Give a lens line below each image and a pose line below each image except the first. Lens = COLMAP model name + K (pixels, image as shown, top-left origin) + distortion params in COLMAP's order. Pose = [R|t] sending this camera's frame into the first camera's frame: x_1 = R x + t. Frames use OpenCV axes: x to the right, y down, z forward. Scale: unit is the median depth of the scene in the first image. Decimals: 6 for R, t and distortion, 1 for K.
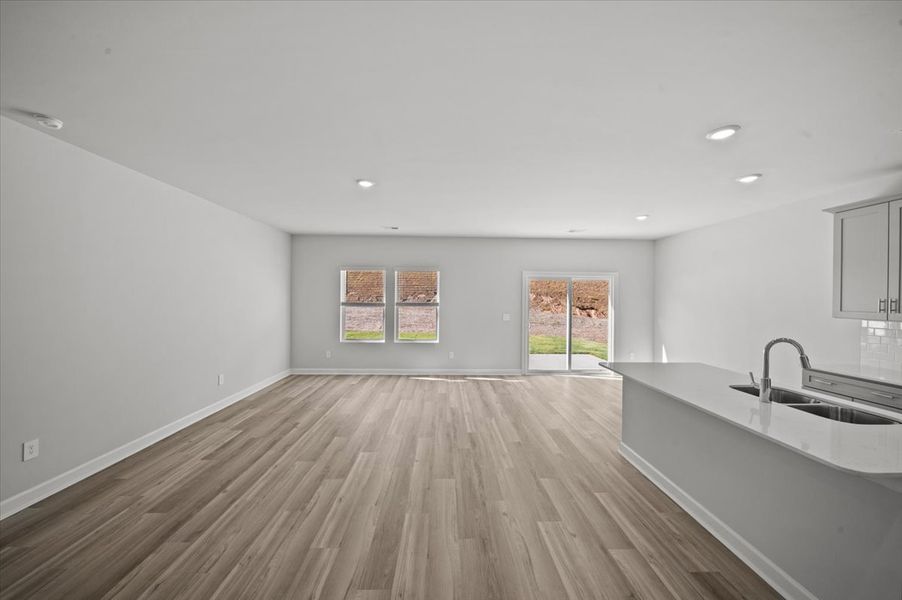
lens RADIAL K [[325.5, 0, 451.0], [0, 325.5, 300.0], [0, 0, 1]] dist [-0.000968, -0.000361]
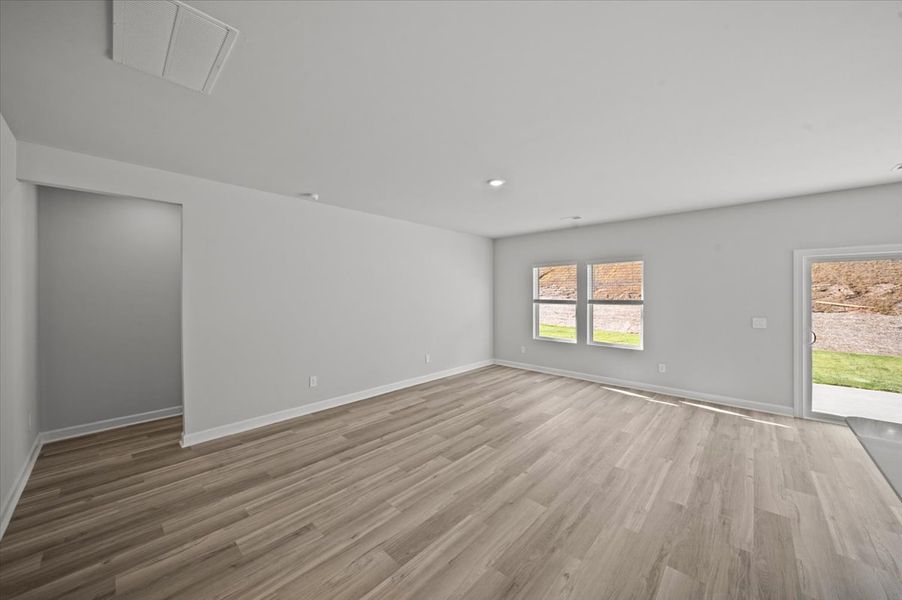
lens RADIAL K [[325.5, 0, 451.0], [0, 325.5, 300.0], [0, 0, 1]] dist [-0.000968, -0.000361]
pose [[0.708042, 0.002442, -0.706166, 0.383077], [0.003621, 0.999968, 0.007089, 0.000061], [0.706161, -0.007576, 0.708011, 0.199640]]
